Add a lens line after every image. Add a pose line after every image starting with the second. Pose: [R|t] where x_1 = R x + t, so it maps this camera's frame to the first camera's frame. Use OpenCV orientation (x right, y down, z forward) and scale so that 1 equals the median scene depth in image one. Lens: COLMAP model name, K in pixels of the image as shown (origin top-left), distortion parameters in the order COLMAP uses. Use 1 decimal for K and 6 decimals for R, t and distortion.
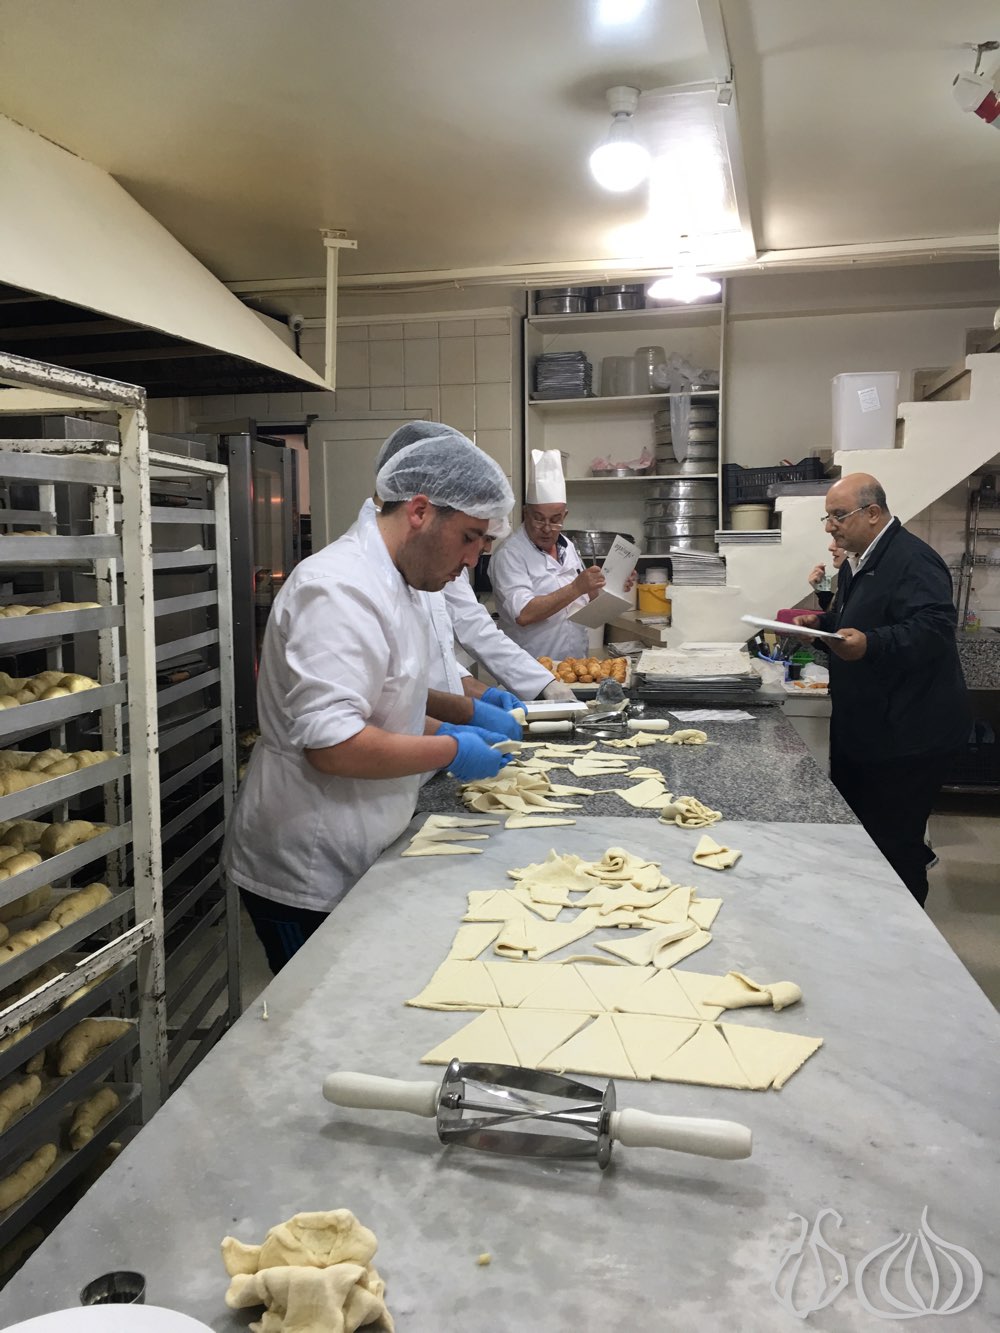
lens RADIAL K [[1132.1, 0, 500.0], [0, 1132.1, 666.5], [0, 0, 1]] dist [0.095205, -0.144848]
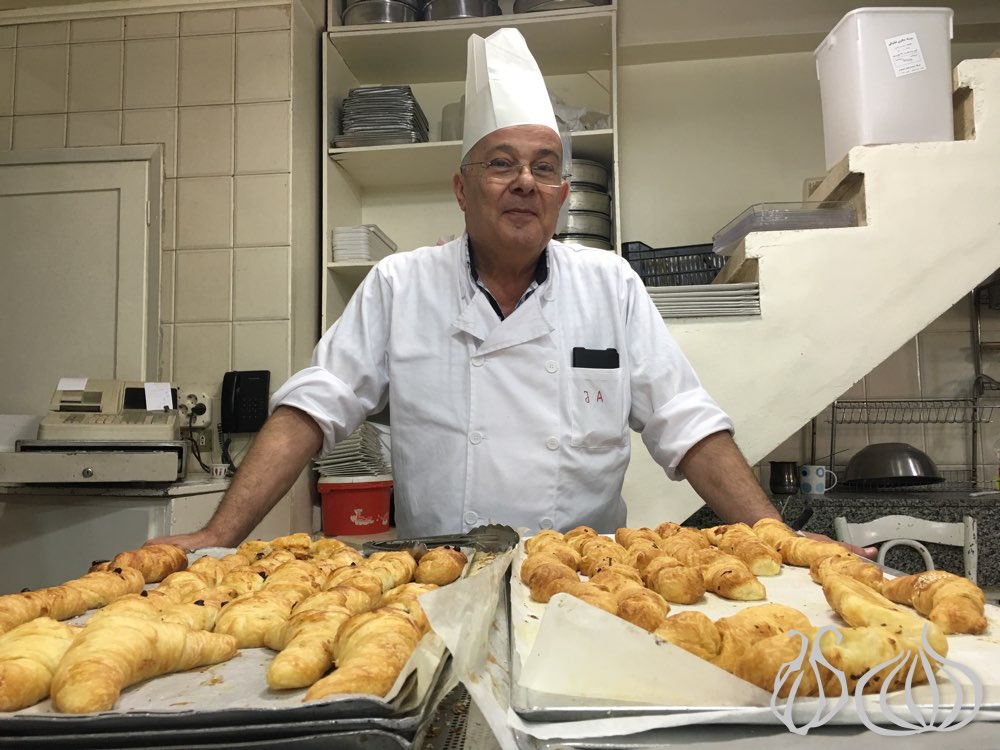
lens RADIAL K [[849.3, 0, 500.0], [0, 849.3, 375.0], [0, 0, 1]] dist [0.095205, -0.144848]
pose [[0.993747, 0.006282, 0.111482, 0.070209], [0.016245, 0.979659, -0.200011, -0.003692], [-0.110471, 0.200571, 0.973431, 0.536854]]
